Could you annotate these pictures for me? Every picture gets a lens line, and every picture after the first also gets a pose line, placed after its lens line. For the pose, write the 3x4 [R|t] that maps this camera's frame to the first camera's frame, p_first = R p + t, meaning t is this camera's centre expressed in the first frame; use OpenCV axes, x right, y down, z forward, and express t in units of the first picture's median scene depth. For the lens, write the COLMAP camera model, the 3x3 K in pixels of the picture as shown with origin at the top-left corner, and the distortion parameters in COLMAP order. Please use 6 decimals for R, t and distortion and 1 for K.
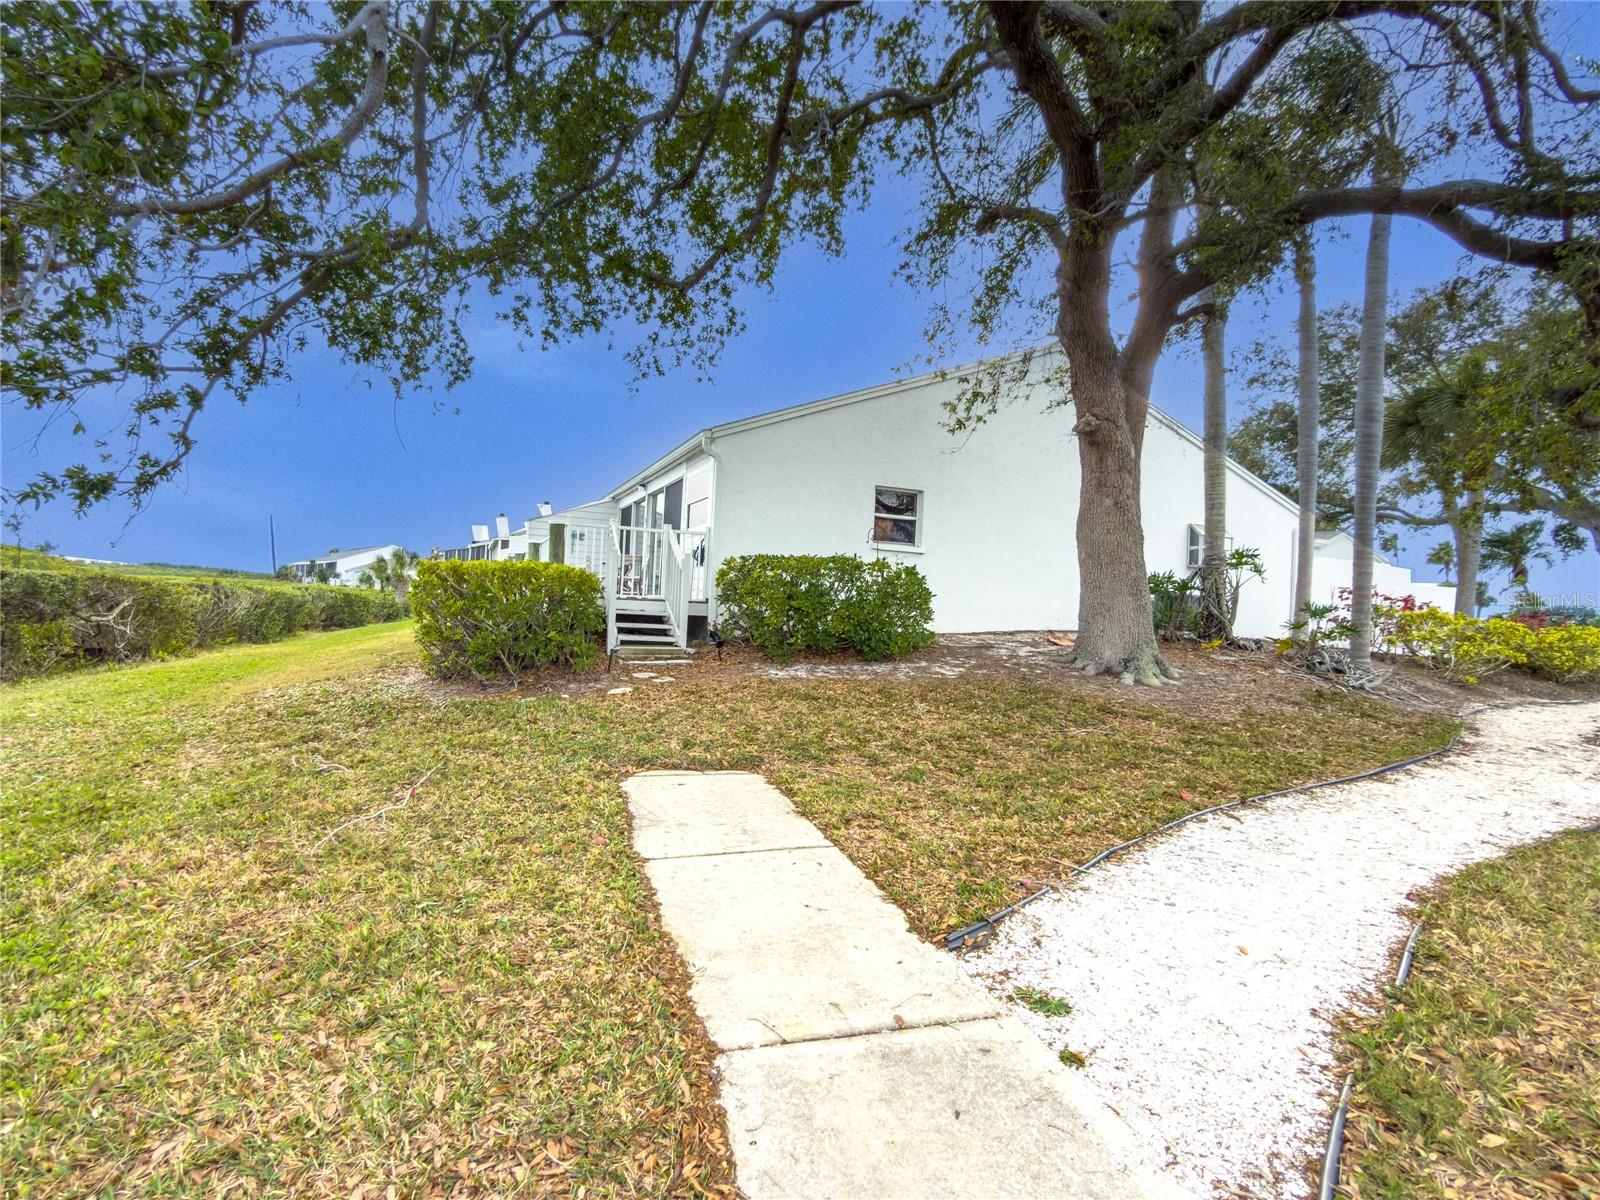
lens RADIAL K [[644.6, 0, 800.0], [0, 644.6, 600.0], [0, 0, 1]] dist [-0.001513, -0.000411]
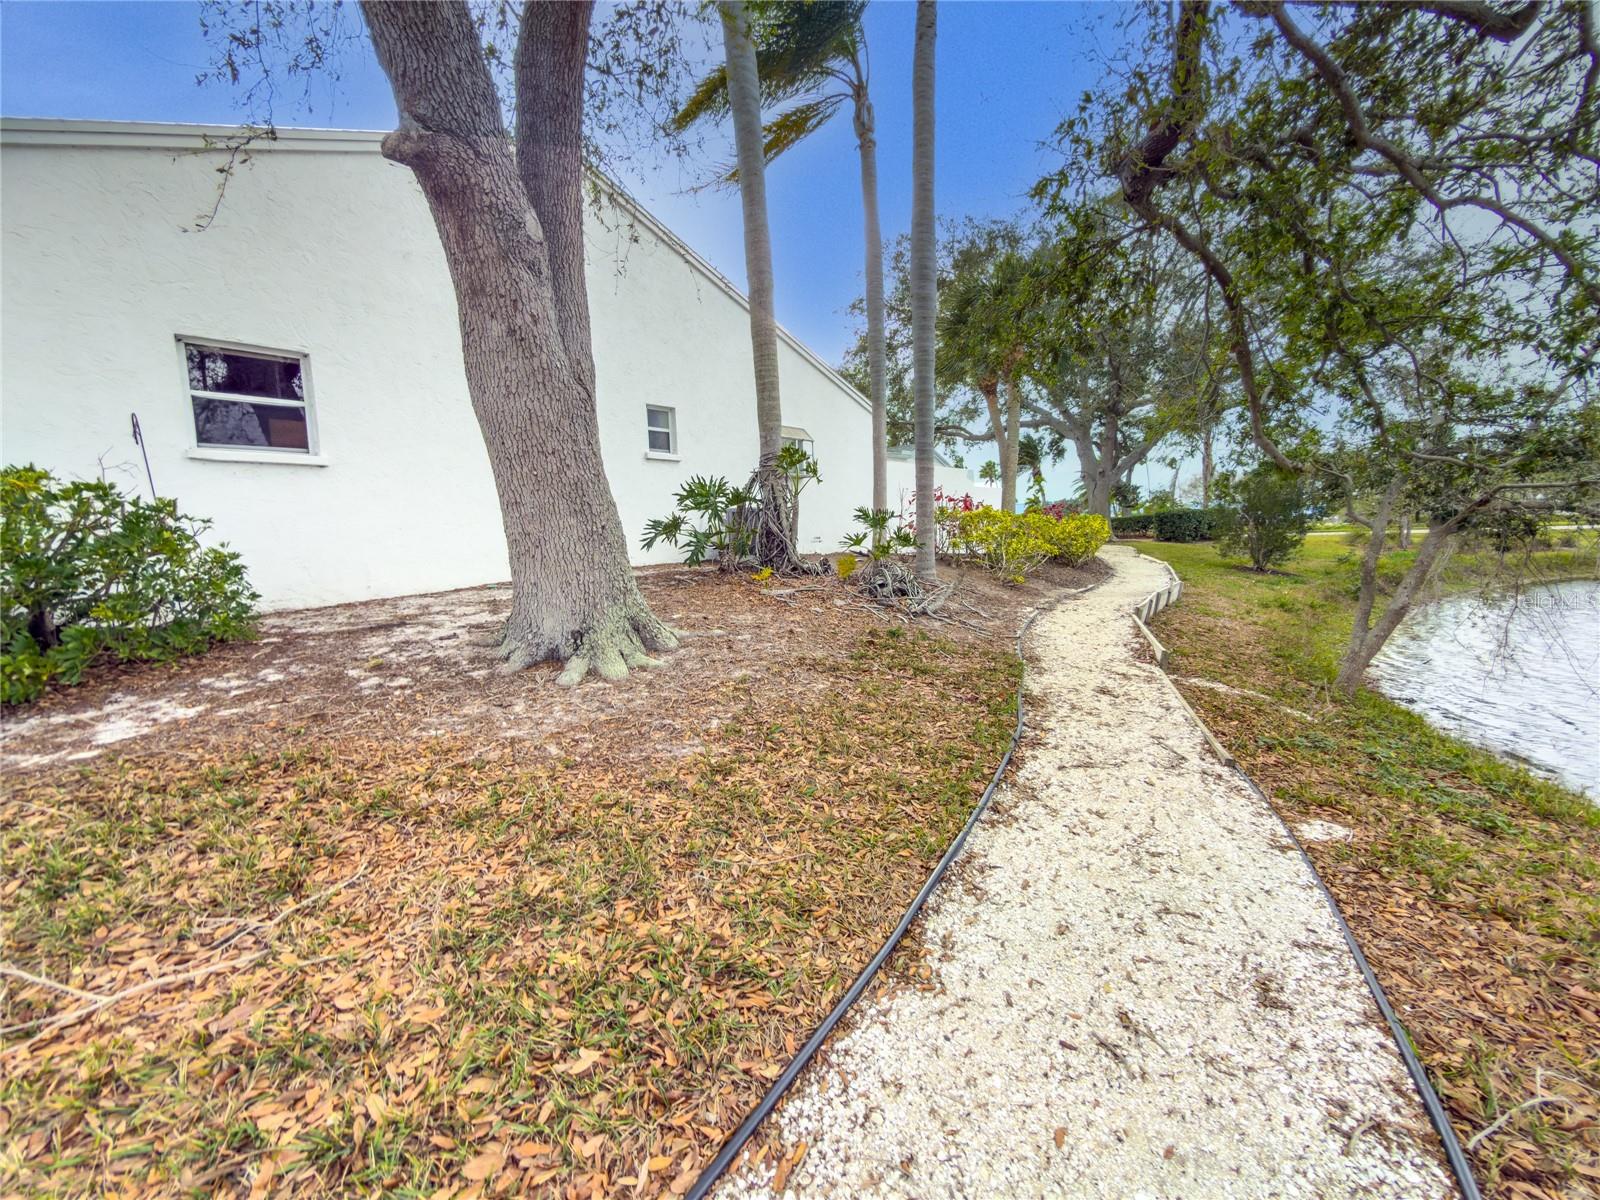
lens RADIAL K [[644.6, 0, 800.0], [0, 644.6, 600.0], [0, 0, 1]] dist [-0.001513, -0.000411]
pose [[0.874516, -0.130524, 0.467103, 0.289904], [0.079923, 0.988723, 0.126650, 0.007644], [-0.478366, -0.073425, 0.875086, 0.298483]]
